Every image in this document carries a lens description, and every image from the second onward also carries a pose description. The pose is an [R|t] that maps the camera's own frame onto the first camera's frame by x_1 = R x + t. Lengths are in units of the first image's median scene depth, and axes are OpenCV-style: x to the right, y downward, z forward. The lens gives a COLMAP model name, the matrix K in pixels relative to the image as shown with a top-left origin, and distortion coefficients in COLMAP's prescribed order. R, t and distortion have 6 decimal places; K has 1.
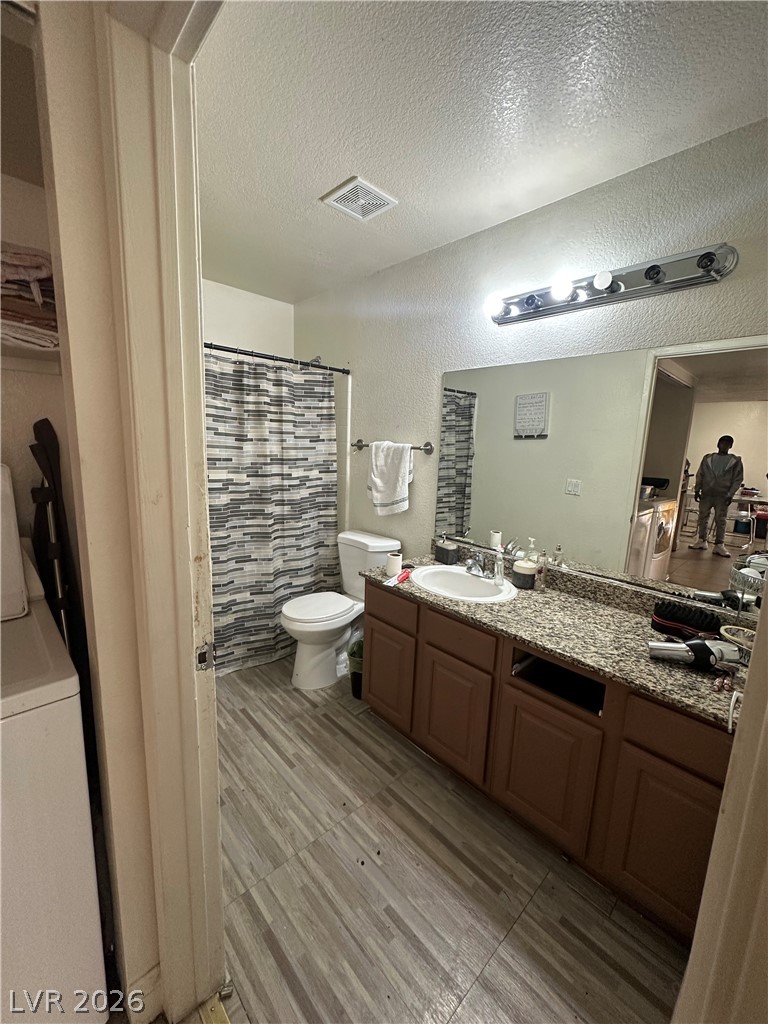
lens RADIAL K [[407.3, 0, 387.3], [0, 407.3, 508.7], [0, 0, 1]] dist [-0.001626, -0.000079]
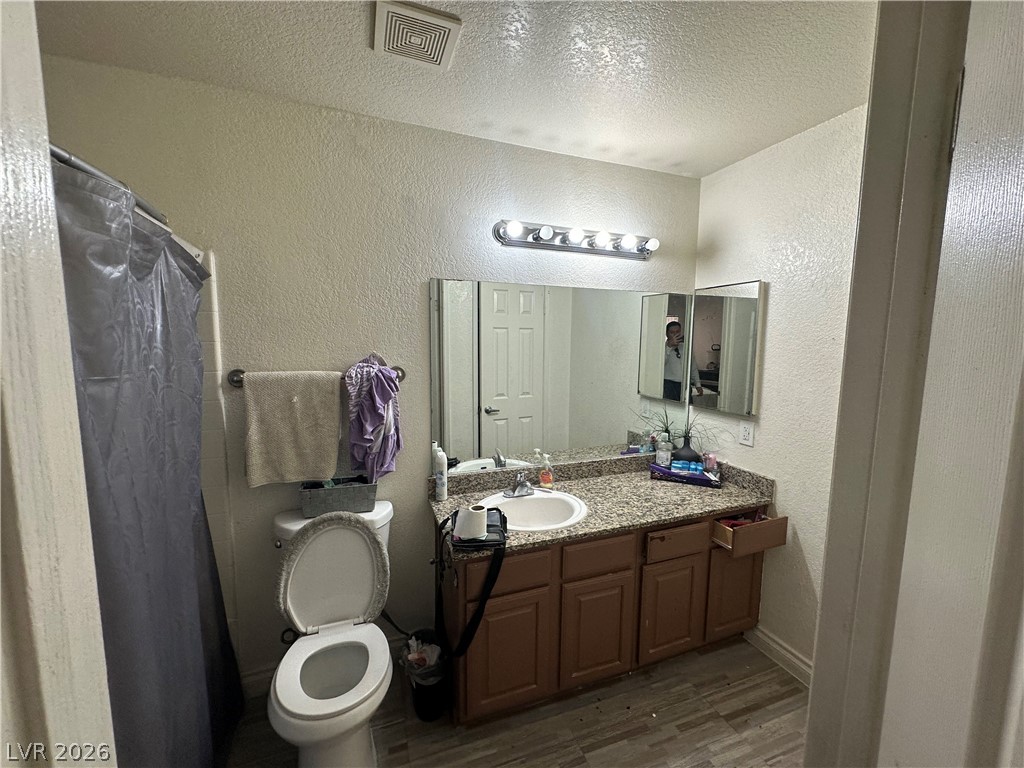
lens RADIAL K [[407.3, 0, 509.2], [0, 407.3, 384.3], [0, 0, 1]] dist [-0.001626, -0.000079]
pose [[0.414753, -0.141757, 0.898824, -0.776373], [0.171631, 0.982247, 0.075717, -0.220192], [-0.893601, 0.122862, 0.431720, 0.686898]]
